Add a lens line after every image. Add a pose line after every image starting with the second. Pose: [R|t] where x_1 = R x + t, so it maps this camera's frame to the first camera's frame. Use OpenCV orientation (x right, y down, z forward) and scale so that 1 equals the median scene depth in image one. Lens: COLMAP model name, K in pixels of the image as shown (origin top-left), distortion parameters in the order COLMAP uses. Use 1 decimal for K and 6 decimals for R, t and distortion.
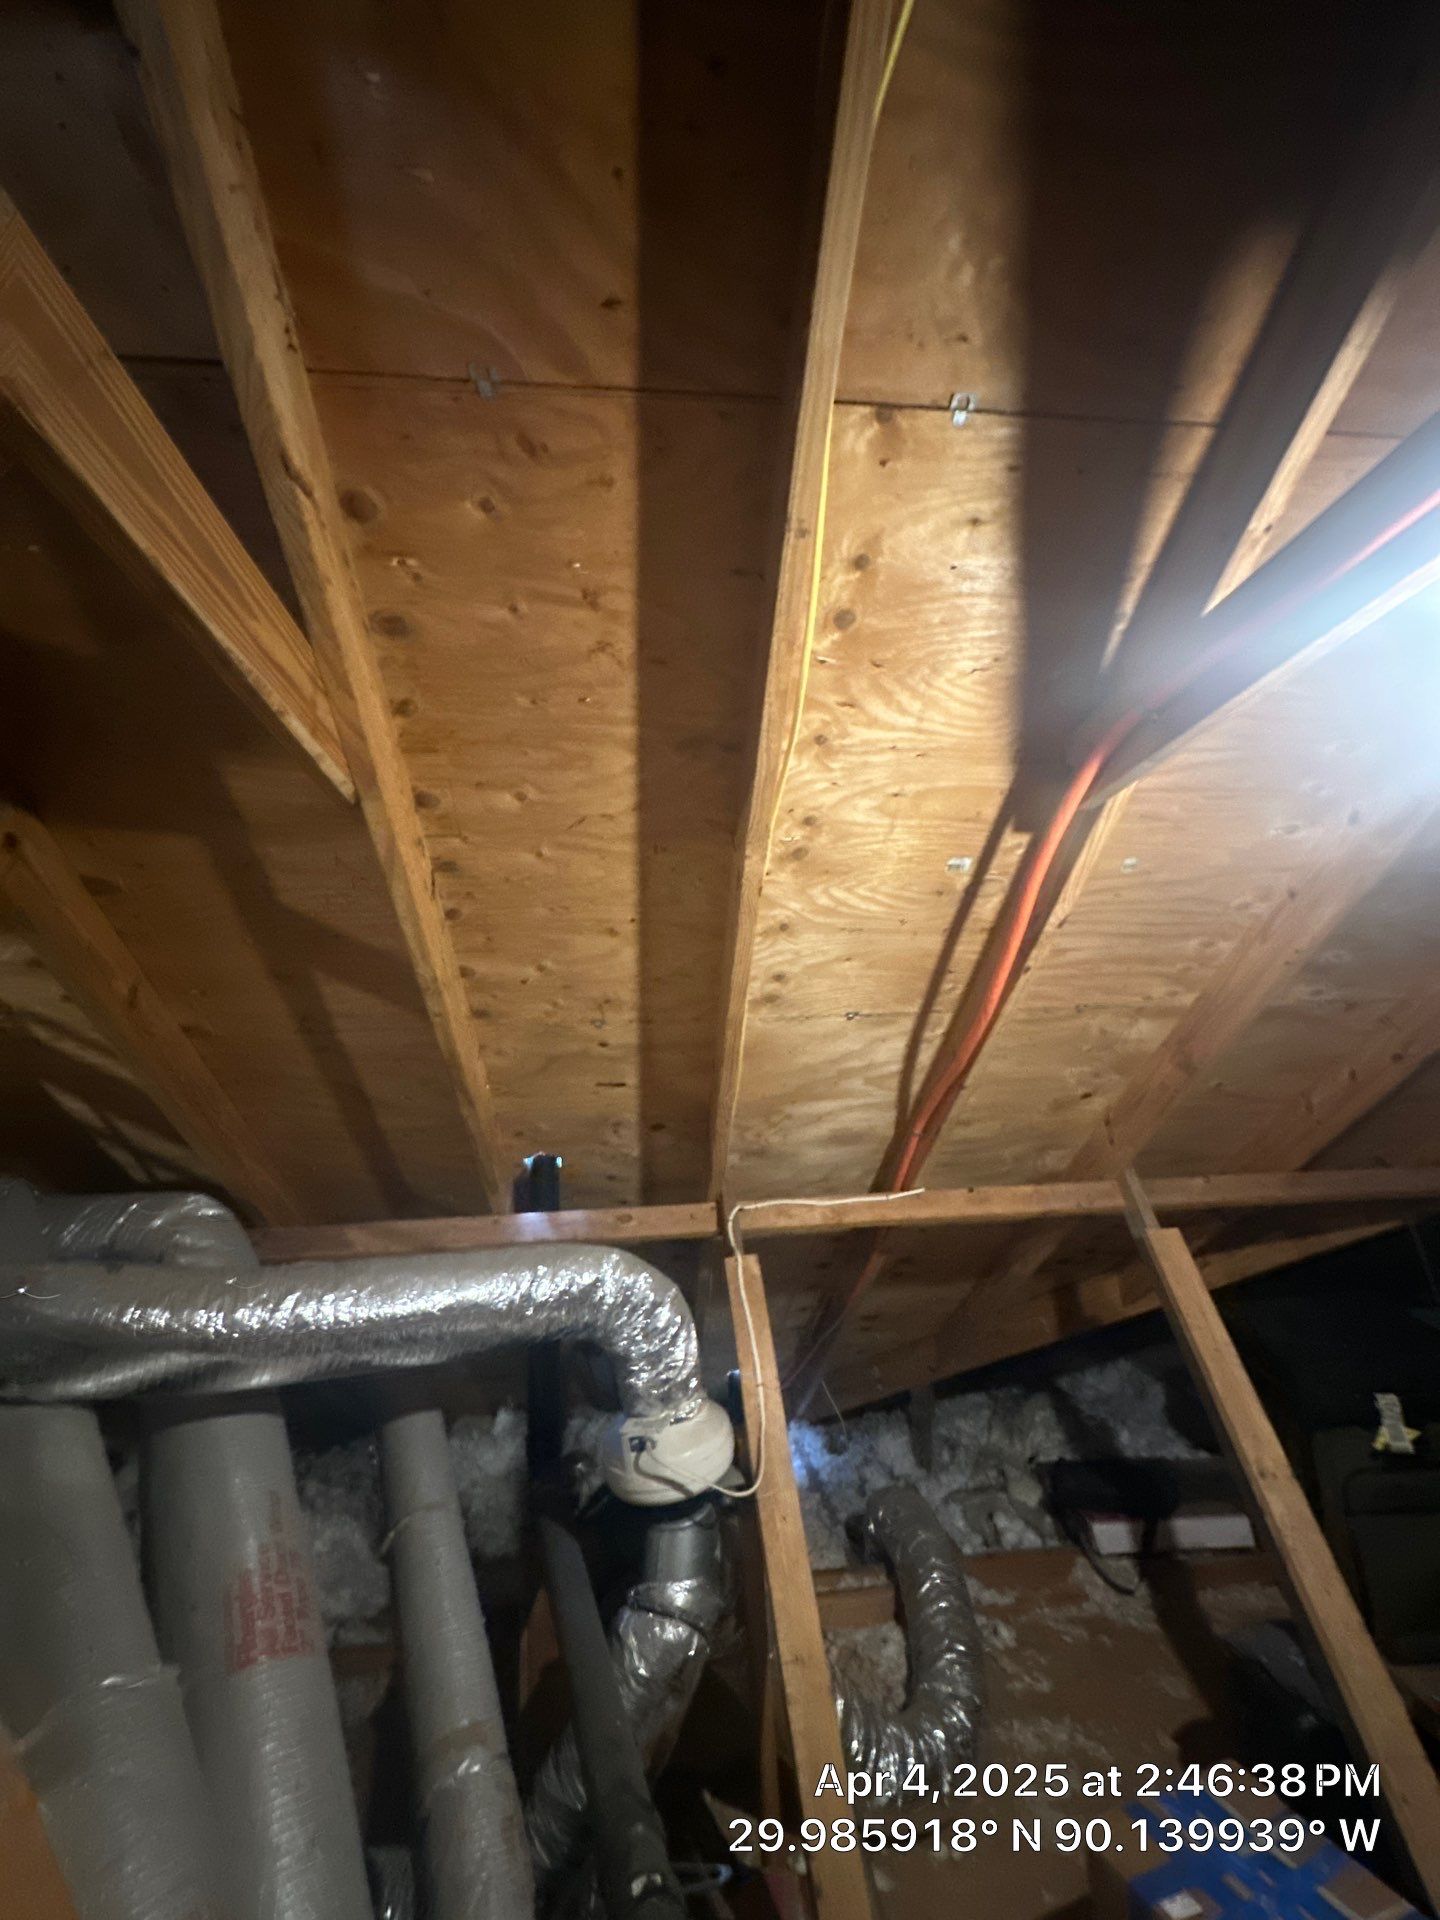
lens RADIAL K [[761.2, 0, 712.6], [0, 761.2, 956.4], [0, 0, 1]] dist [-0.006230, 0.000800]
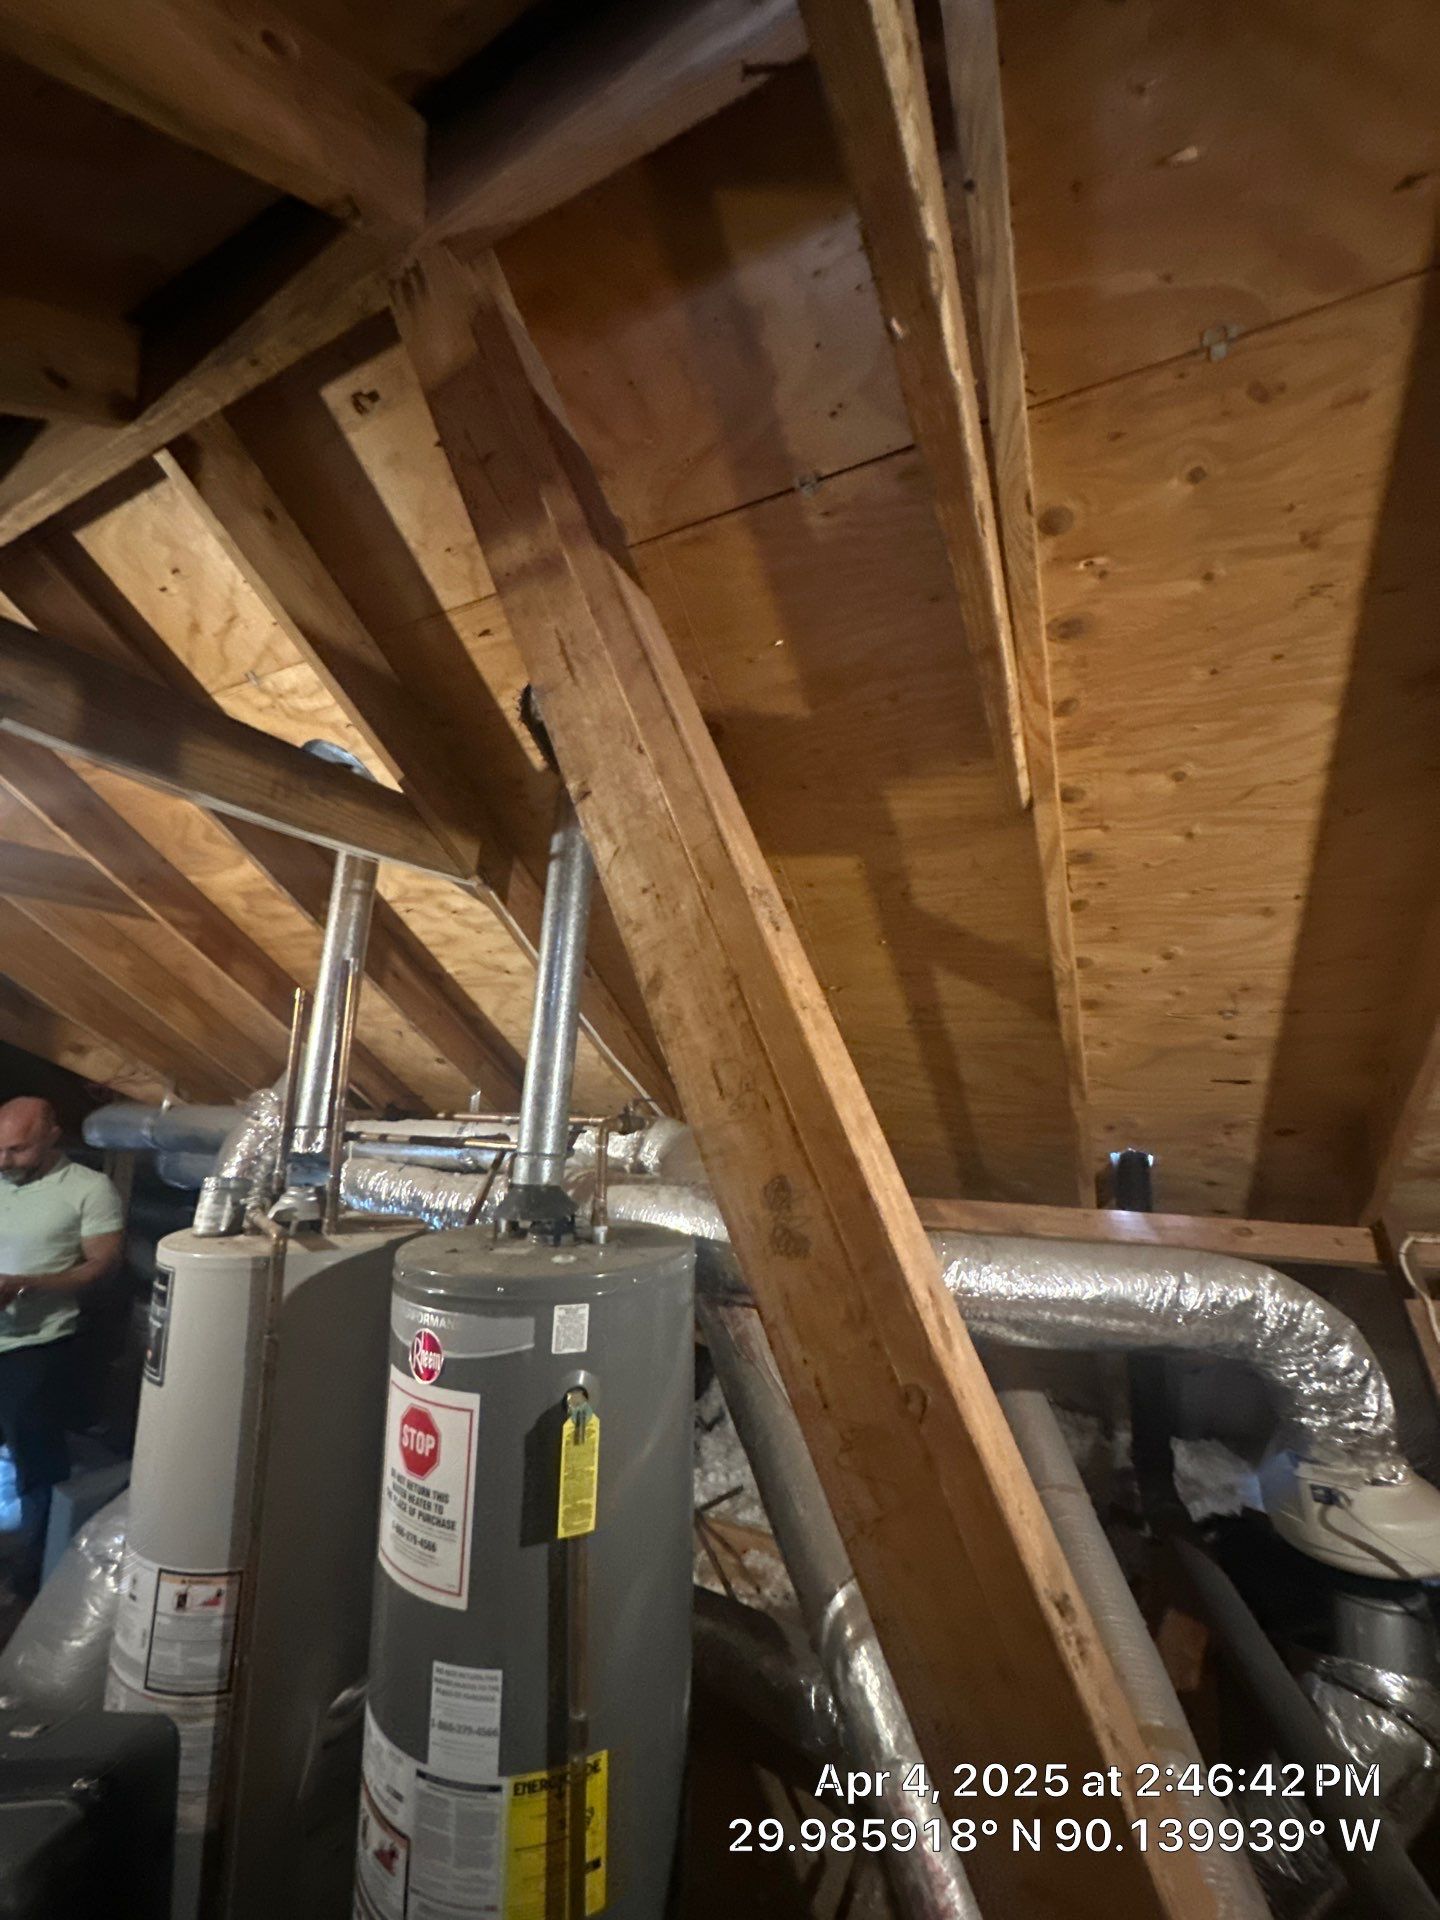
lens RADIAL K [[761.2, 0, 712.6], [0, 761.2, 956.4], [0, 0, 1]] dist [-0.006230, 0.000800]
pose [[0.843472, -0.039081, -0.535750, -0.200361], [0.051343, 0.998649, 0.007985, -0.019989], [0.534714, -0.034242, 0.844339, -0.089019]]
